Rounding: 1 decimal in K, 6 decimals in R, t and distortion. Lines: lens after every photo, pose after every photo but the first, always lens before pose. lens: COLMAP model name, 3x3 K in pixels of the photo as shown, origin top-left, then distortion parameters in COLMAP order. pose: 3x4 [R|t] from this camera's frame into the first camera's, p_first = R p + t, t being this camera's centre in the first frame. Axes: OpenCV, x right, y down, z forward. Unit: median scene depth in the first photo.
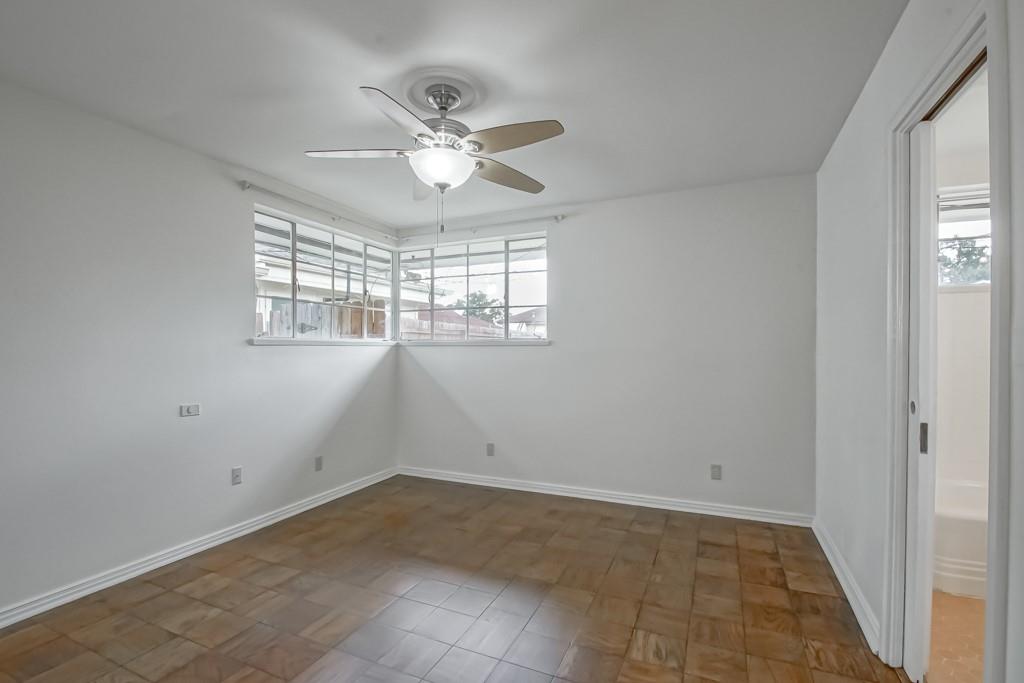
lens RADIAL K [[476.2, 0, 512.0], [0, 476.2, 341.5], [0, 0, 1]] dist [-0.000265, -0.000103]
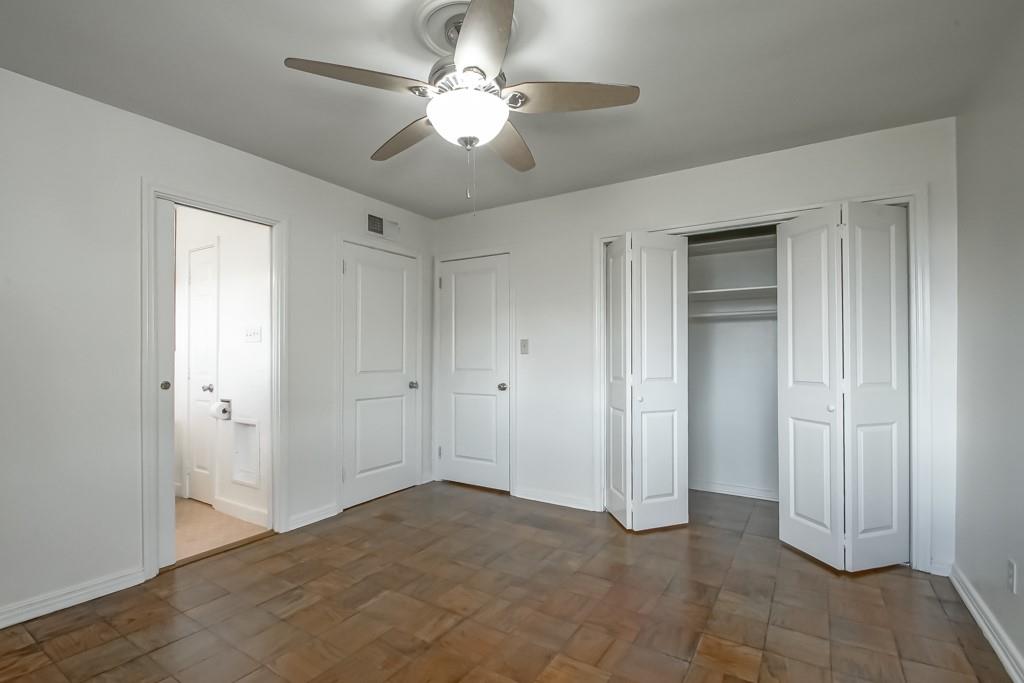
lens RADIAL K [[479.9, 0, 511.4], [0, 479.9, 357.4], [0, 0, 1]] dist [0.000624, 0.000063]
pose [[-0.989272, 0.000131, 0.146084, -0.363189], [-0.003293, 0.999725, -0.023198, 0.064513], [-0.146047, -0.023430, -0.989000, 1.908452]]
